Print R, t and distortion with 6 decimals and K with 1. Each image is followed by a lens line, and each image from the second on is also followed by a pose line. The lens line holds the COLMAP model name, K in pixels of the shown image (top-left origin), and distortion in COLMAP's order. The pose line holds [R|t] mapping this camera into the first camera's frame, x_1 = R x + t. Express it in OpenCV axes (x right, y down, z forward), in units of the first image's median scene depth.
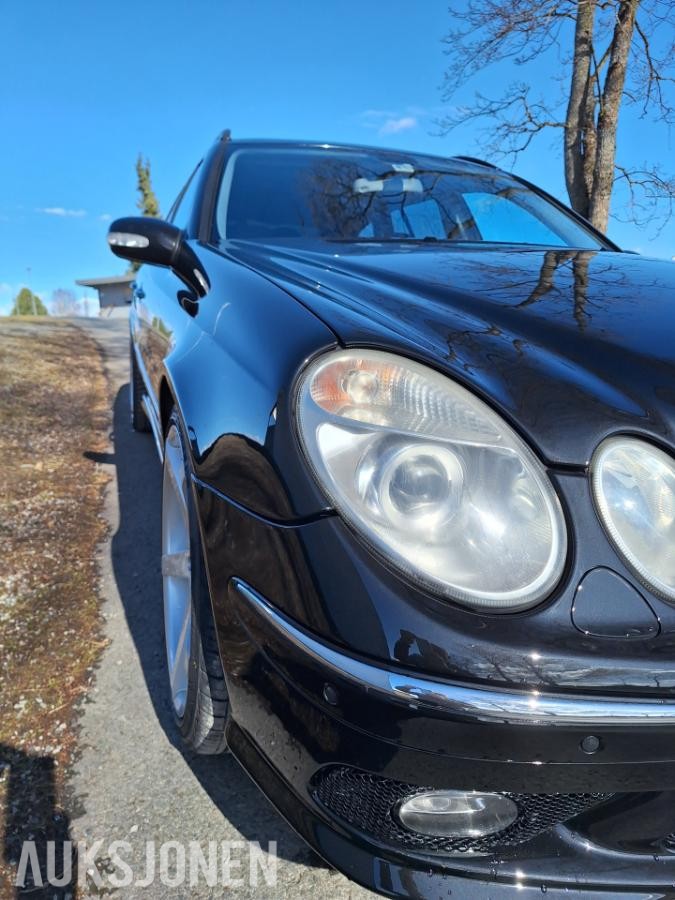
lens RADIAL K [[634.4, 0, 335.4], [0, 634.4, 449.6], [0, 0, 1]] dist [0.010760, -0.004710]
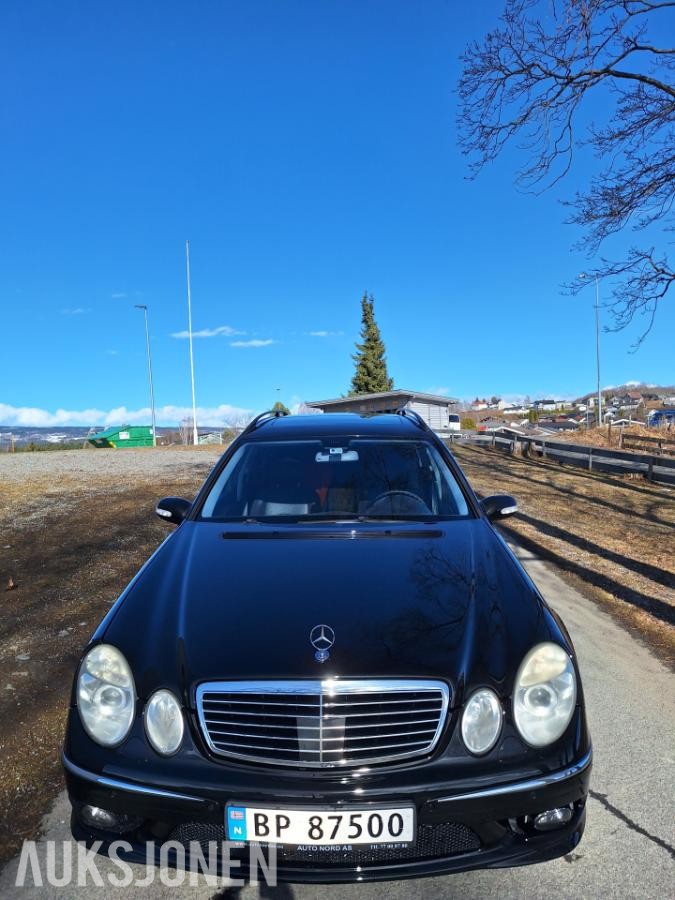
lens RADIAL K [[618.6, 0, 337.5], [0, 618.6, 450.0], [0, 0, 1]] dist [-0.000842, -0.000615]
pose [[0.938424, -0.015313, -0.345145, 0.906703], [-0.038472, 0.988172, -0.148444, -0.295431], [0.343336, 0.152582, 0.926736, -0.629627]]
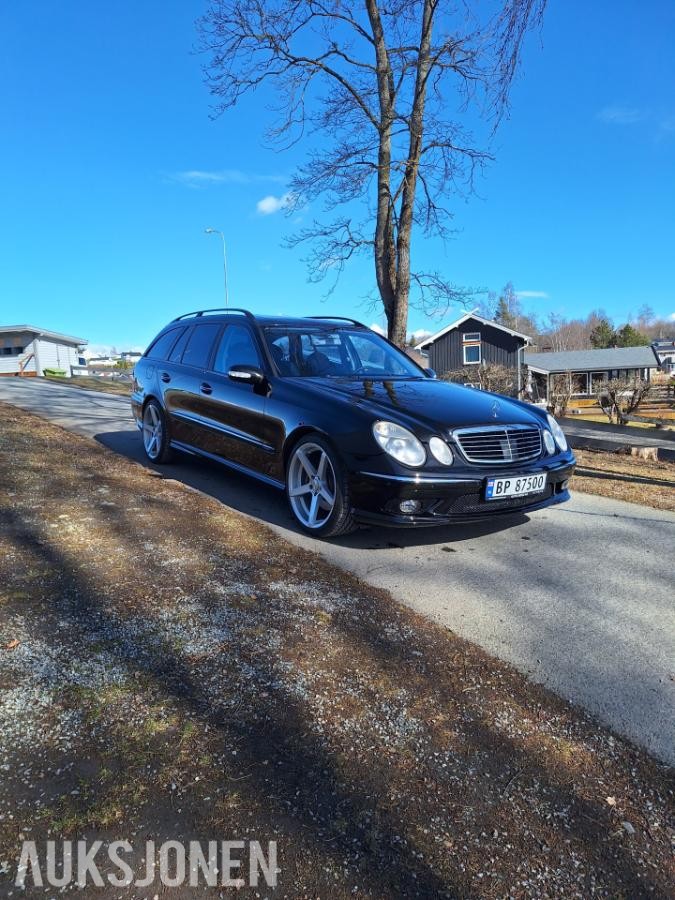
lens RADIAL K [[625.7, 0, 337.5], [0, 625.7, 450.0], [0, 0, 1]] dist [0.025424, -0.003885]
pose [[0.959074, -0.037475, 0.280664, -0.745799], [0.058778, 0.995961, -0.067873, 0.165863], [-0.276987, 0.081592, 0.957403, -1.571830]]
